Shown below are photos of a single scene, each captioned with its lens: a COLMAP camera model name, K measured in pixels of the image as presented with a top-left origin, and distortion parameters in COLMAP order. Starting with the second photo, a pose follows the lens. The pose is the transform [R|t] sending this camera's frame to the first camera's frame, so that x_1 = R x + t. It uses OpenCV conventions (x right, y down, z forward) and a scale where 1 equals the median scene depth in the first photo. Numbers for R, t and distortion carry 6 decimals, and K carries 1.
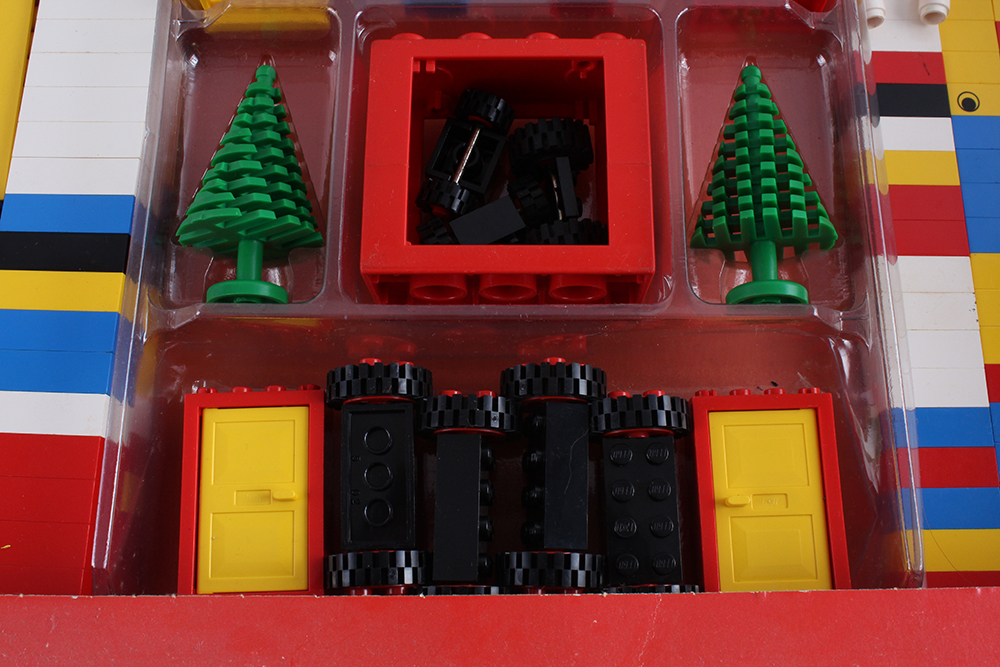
lens RADIAL K [[1109.2, 0, 498.6], [0, 1109.2, 332.9], [0, 0, 1]] dist [-0.125764, 0.000000]
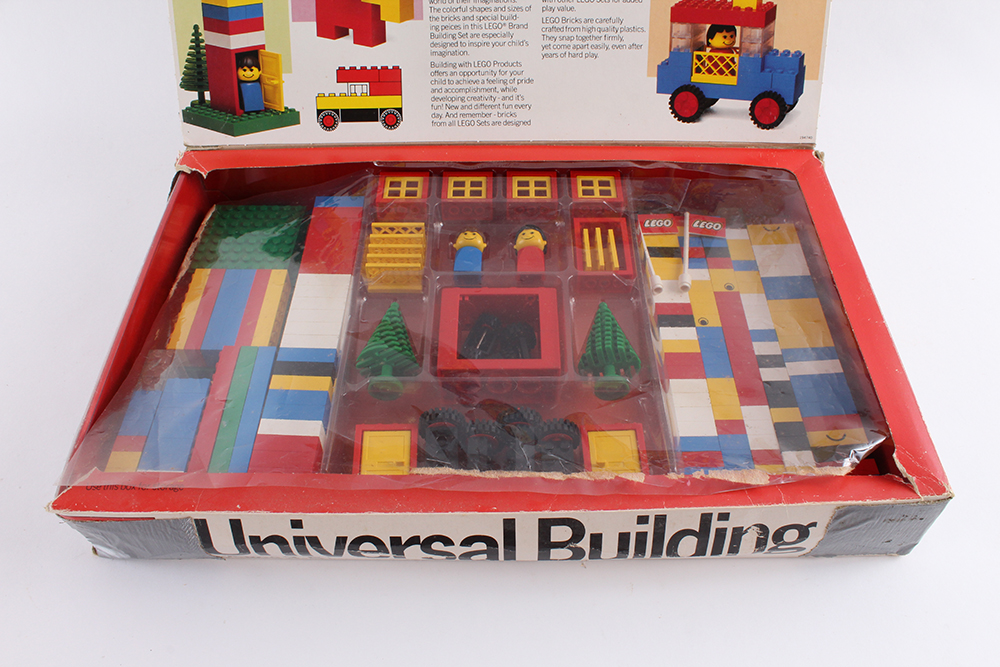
lens RADIAL K [[804.4, 0, 501.0], [0, 804.4, 315.1], [0, 0, 1]] dist [-0.123064, 0.044104]
pose [[0.999921, 0.004300, 0.011842, -0.007874], [0.001157, 0.904633, -0.426190, 0.535020], [-0.012545, 0.426170, 0.904556, -0.565791]]
